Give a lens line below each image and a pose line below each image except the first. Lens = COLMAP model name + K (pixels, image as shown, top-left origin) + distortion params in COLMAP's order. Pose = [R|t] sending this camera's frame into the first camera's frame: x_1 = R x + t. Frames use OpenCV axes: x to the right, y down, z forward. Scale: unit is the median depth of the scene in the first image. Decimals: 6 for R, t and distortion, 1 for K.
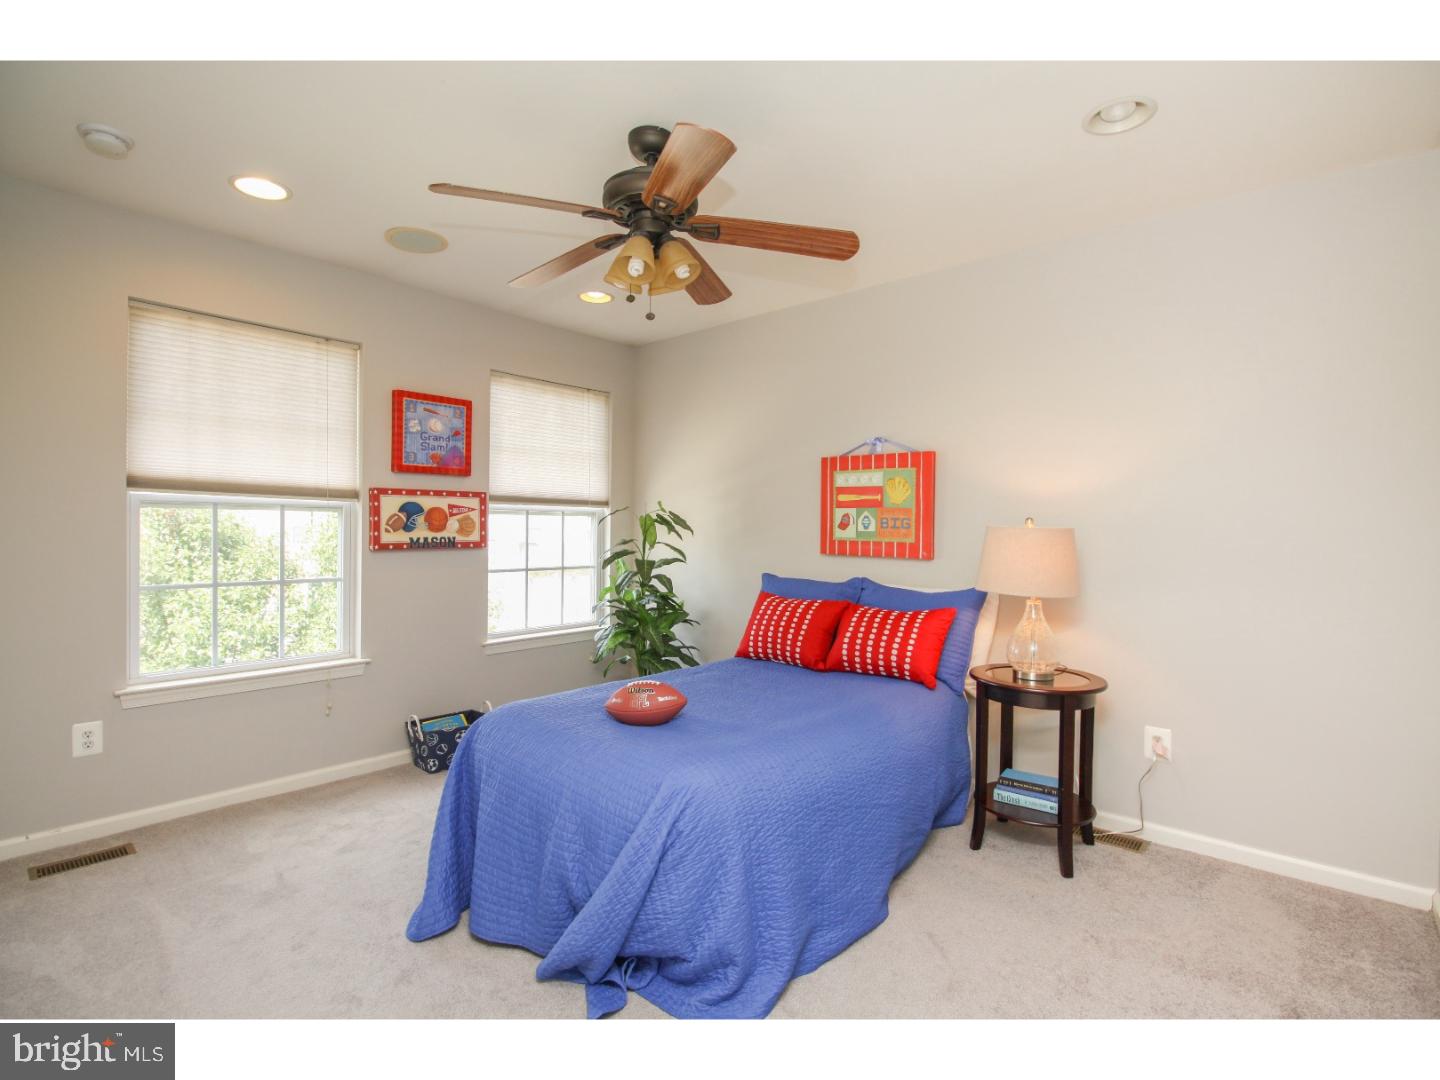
lens RADIAL K [[689.2, 0, 718.3], [0, 689.2, 533.3], [0, 0, 1]] dist [-0.028232, 0.000010]
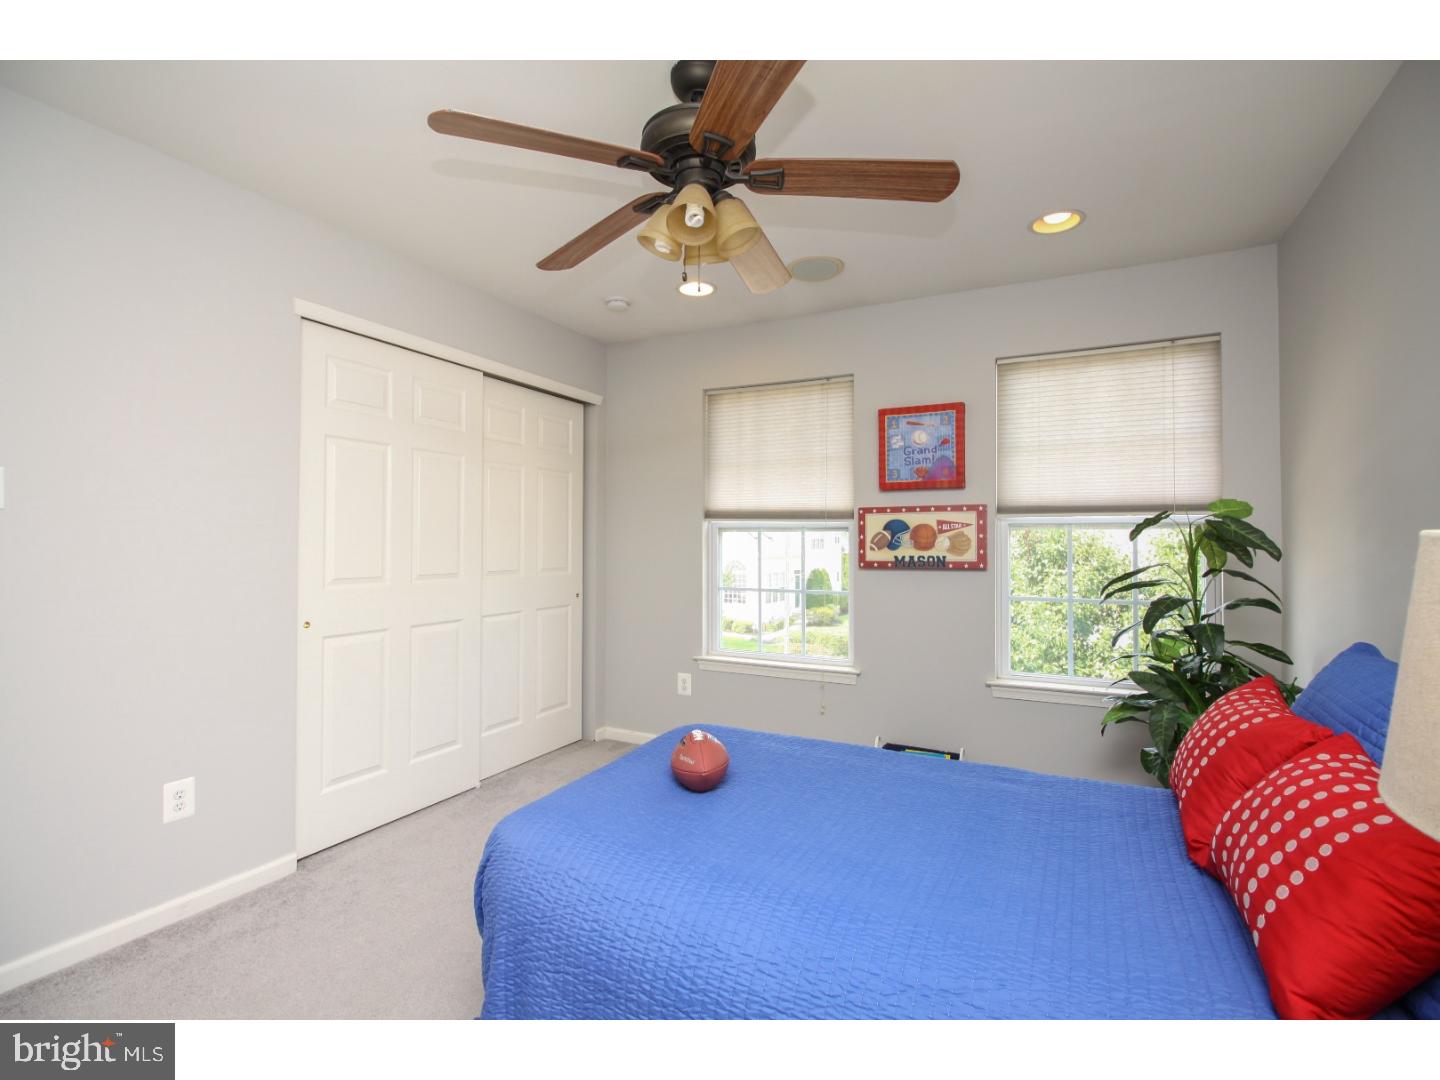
lens RADIAL K [[689.2, 0, 718.3], [0, 689.2, 533.3], [0, 0, 1]] dist [-0.028232, 0.000010]
pose [[0.228007, -0.019498, -0.973464, 0.443934], [-0.007964, 0.999729, -0.021890, -0.002513], [0.973627, 0.012743, 0.227790, 0.517529]]
